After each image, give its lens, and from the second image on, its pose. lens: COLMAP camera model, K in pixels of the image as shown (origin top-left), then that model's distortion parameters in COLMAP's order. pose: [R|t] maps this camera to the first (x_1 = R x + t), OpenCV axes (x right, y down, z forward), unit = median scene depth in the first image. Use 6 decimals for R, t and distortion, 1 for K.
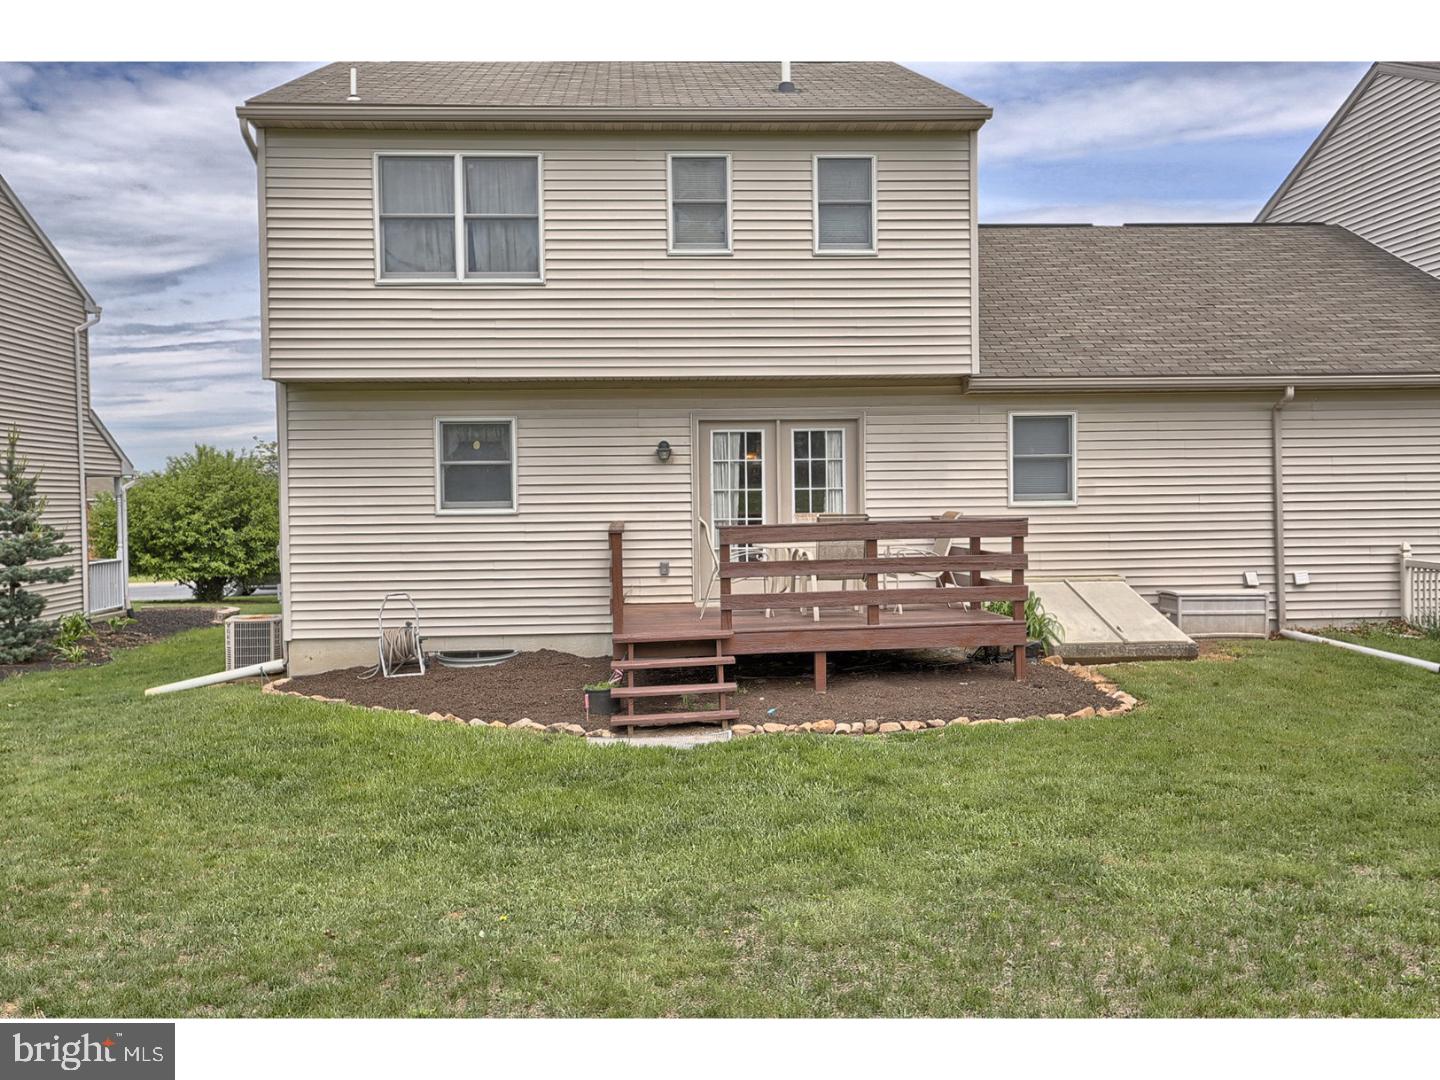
lens RADIAL K [[1330.3, 0, 720.0], [0, 1330.3, 540.0], [0, 0, 1]] dist [0.004821, 0.019963]
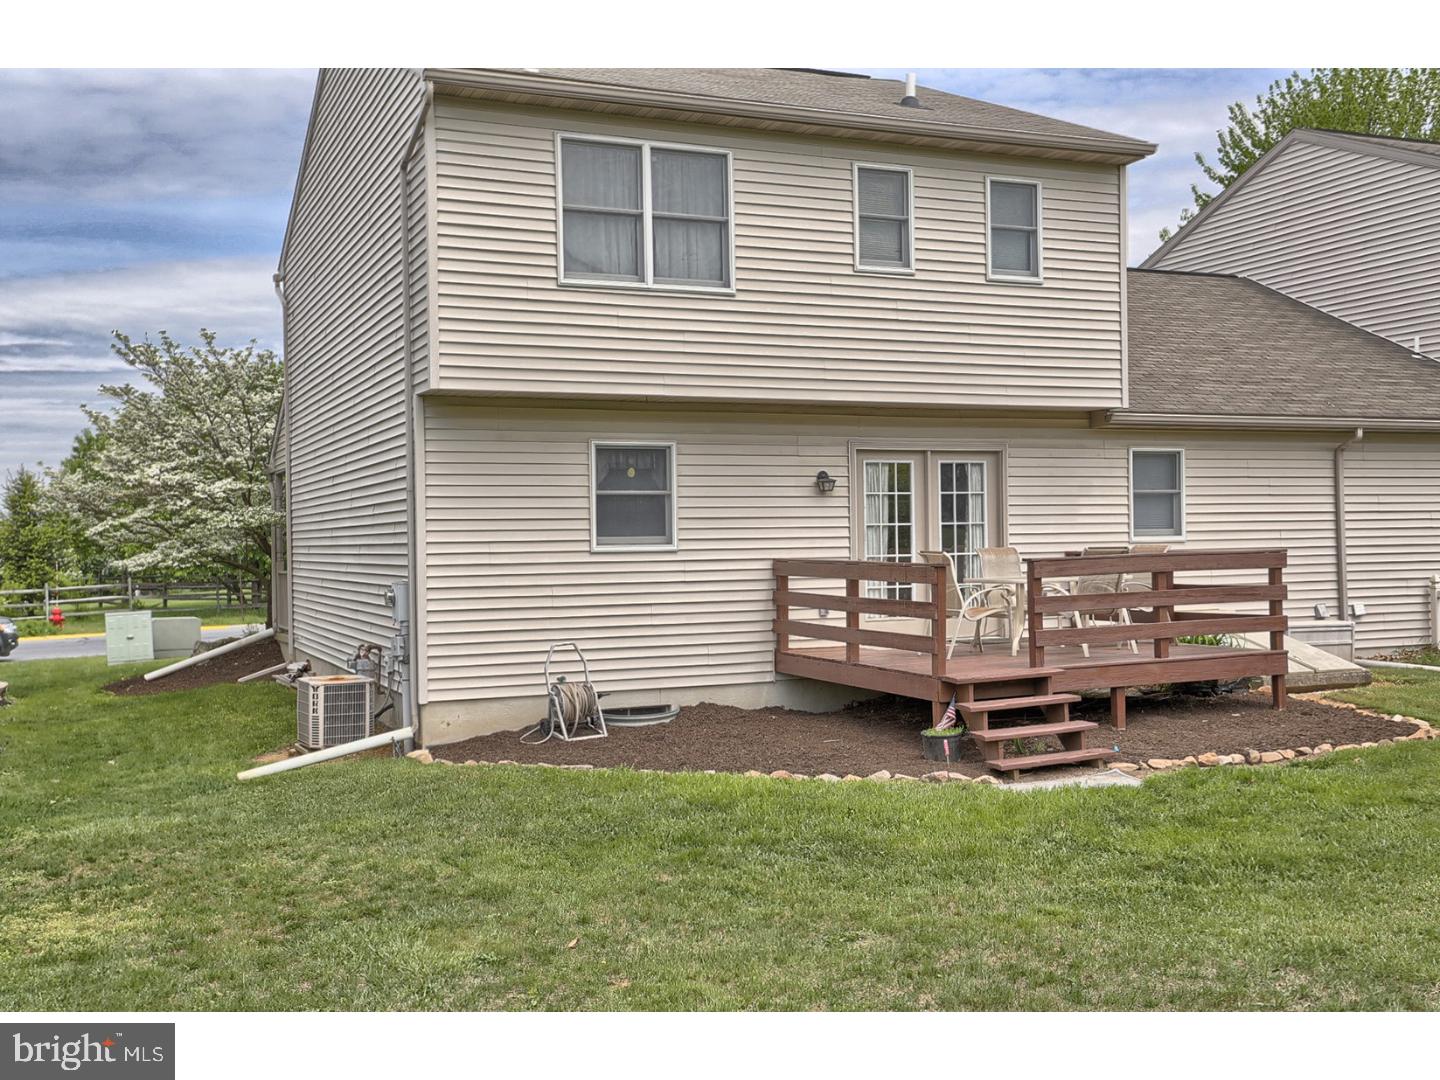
lens RADIAL K [[1483.5, 0, 720.0], [0, 1483.5, 540.0], [0, 0, 1]] dist [0.018210, 0.017132]
pose [[0.941252, -0.001107, 0.337702, -0.462544], [0.013839, 0.999281, -0.035298, 0.008689], [-0.337420, 0.037898, 0.940591, 0.060445]]
